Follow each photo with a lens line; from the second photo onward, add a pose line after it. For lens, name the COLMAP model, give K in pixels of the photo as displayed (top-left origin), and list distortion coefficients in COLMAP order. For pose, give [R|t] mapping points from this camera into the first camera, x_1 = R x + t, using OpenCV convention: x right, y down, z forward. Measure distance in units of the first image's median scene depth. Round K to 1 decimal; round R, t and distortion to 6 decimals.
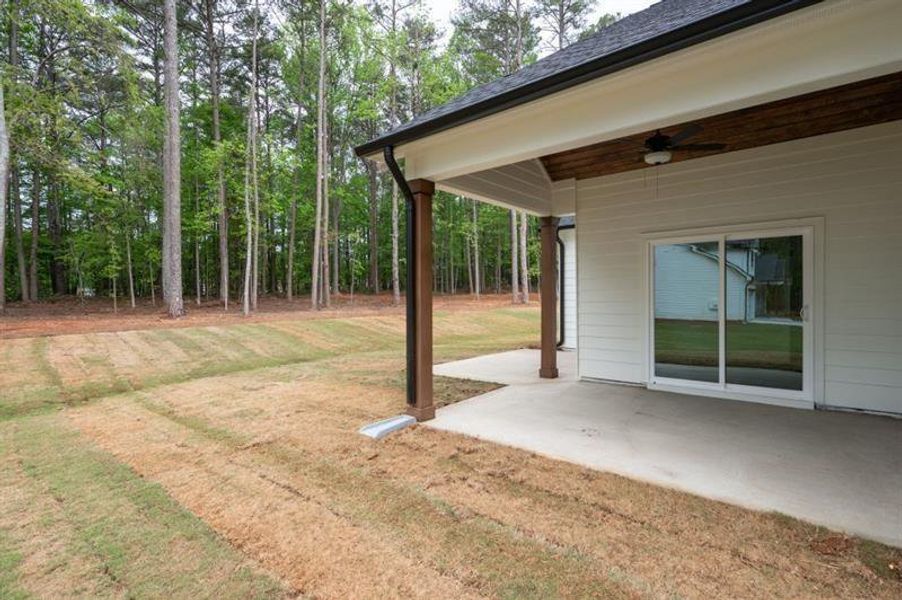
lens RADIAL K [[427.3, 0, 461.6], [0, 427.3, 301.2], [0, 0, 1]] dist [-0.003661, -0.000742]
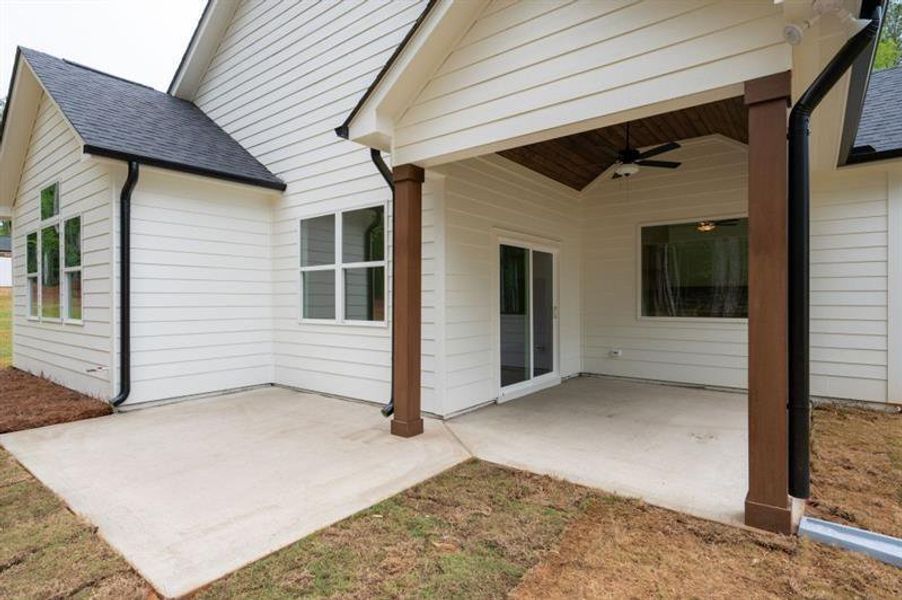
lens RADIAL K [[466.9, 0, 466.1], [0, 466.9, 298.0], [0, 0, 1]] dist [-0.000513, -0.000398]
pose [[-0.040091, 0.009057, 0.999155, -0.477051], [0.009363, 0.999918, -0.008689, -0.003968], [-0.999152, 0.009007, -0.040172, 1.003368]]
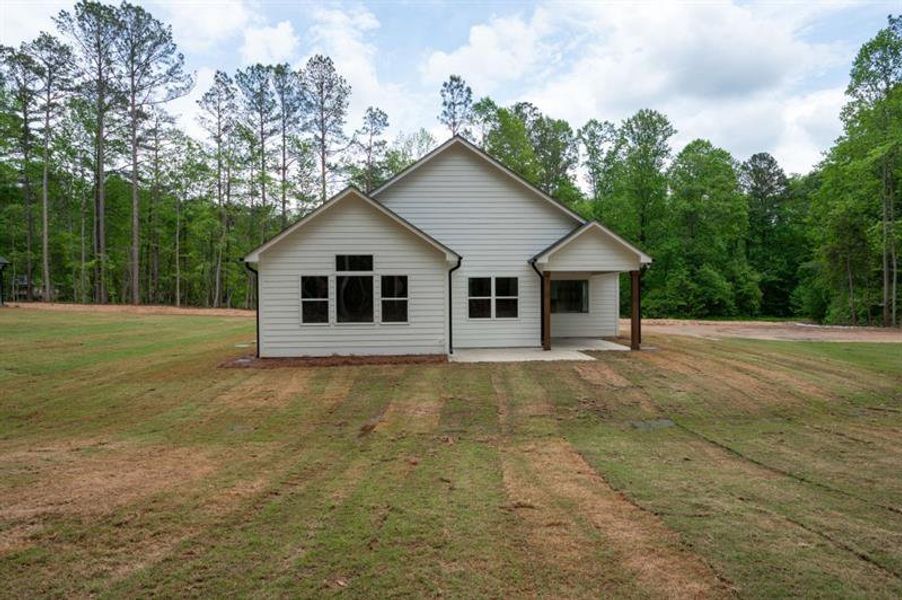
lens RADIAL K [[456.9, 0, 457.9], [0, 456.9, 302.2], [0, 0, 1]] dist [0.000083, -0.000282]
pose [[-0.655608, -0.002123, 0.755098, -1.400086], [0.013668, 0.999799, 0.014678, -0.115355], [-0.754978, 0.019943, -0.655447, 3.408219]]
